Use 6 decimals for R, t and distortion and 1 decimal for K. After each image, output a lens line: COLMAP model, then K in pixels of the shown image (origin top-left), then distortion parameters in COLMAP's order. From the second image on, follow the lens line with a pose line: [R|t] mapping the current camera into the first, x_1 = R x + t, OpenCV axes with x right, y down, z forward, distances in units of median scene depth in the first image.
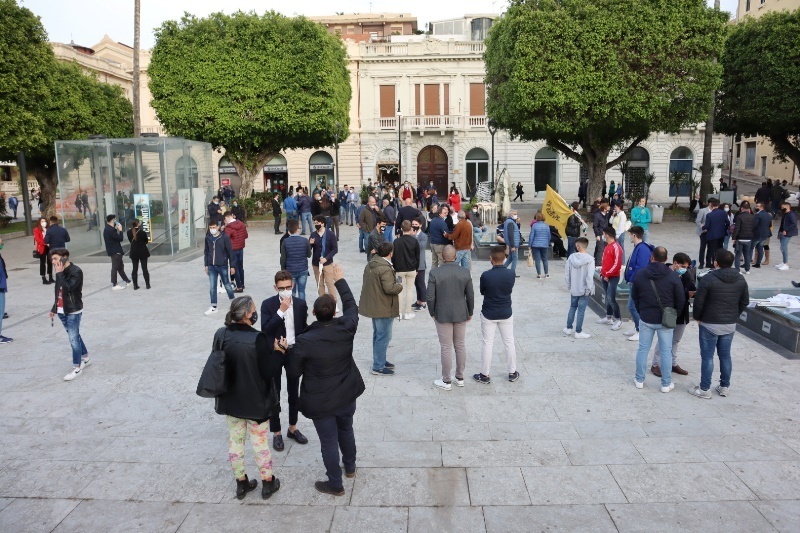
lens RADIAL K [[560.8, 0, 400.0], [0, 560.8, 266.5], [0, 0, 1]] dist [-0.122213, 0.098886]
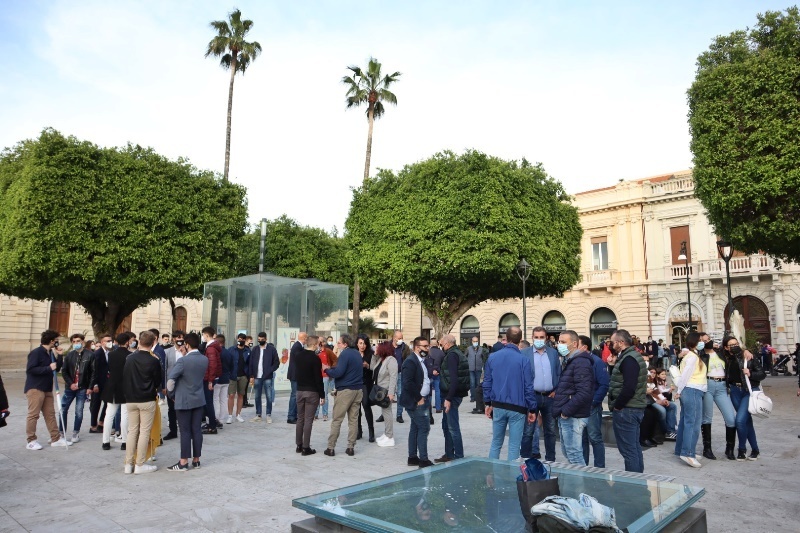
lens RADIAL K [[560.8, 0, 400.0], [0, 560.8, 266.5], [0, 0, 1]] dist [-0.122213, 0.098886]
pose [[0.770012, -0.075095, -0.633595, 0.303005], [-0.123486, 0.956732, -0.263466, -0.007399], [0.625966, 0.281112, 0.727422, 0.293863]]
